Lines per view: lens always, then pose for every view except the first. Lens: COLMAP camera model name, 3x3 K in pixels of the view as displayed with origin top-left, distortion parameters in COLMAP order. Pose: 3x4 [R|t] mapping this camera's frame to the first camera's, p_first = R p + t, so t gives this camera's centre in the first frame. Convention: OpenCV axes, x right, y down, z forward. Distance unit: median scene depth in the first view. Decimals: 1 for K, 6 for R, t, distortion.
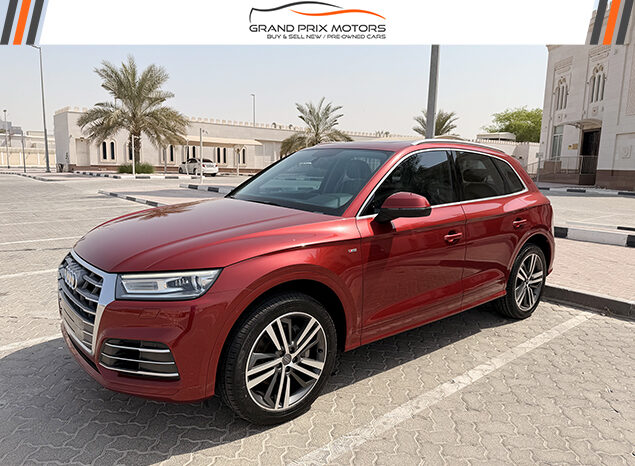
lens RADIAL K [[460.3, 0, 325.6], [0, 460.3, 233.0], [0, 0, 1]] dist [0.053323, -0.001550]
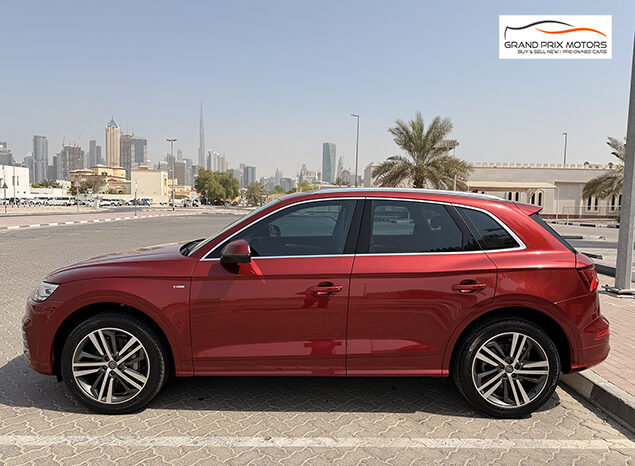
lens RADIAL K [[464.1, 0, 315.5], [0, 464.1, 249.8], [0, 0, 1]] dist [-0.001330, 0.000186]
pose [[0.751963, 0.058024, -0.656647, 0.739223], [-0.097756, 0.994920, -0.024030, -0.040575], [0.651917, 0.082260, 0.753815, 0.245942]]
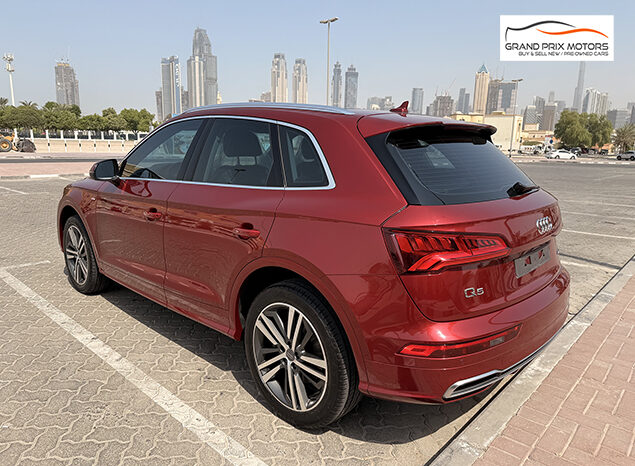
lens RADIAL K [[457.5, 0, 291.8], [0, 457.5, 233.8], [0, 0, 1]] dist [0.005377, 0.001294]
pose [[0.065397, 0.176990, -0.982038, 1.004069], [-0.168976, 0.971895, 0.163909, -0.125159], [0.983448, 0.155222, 0.093466, 1.021295]]
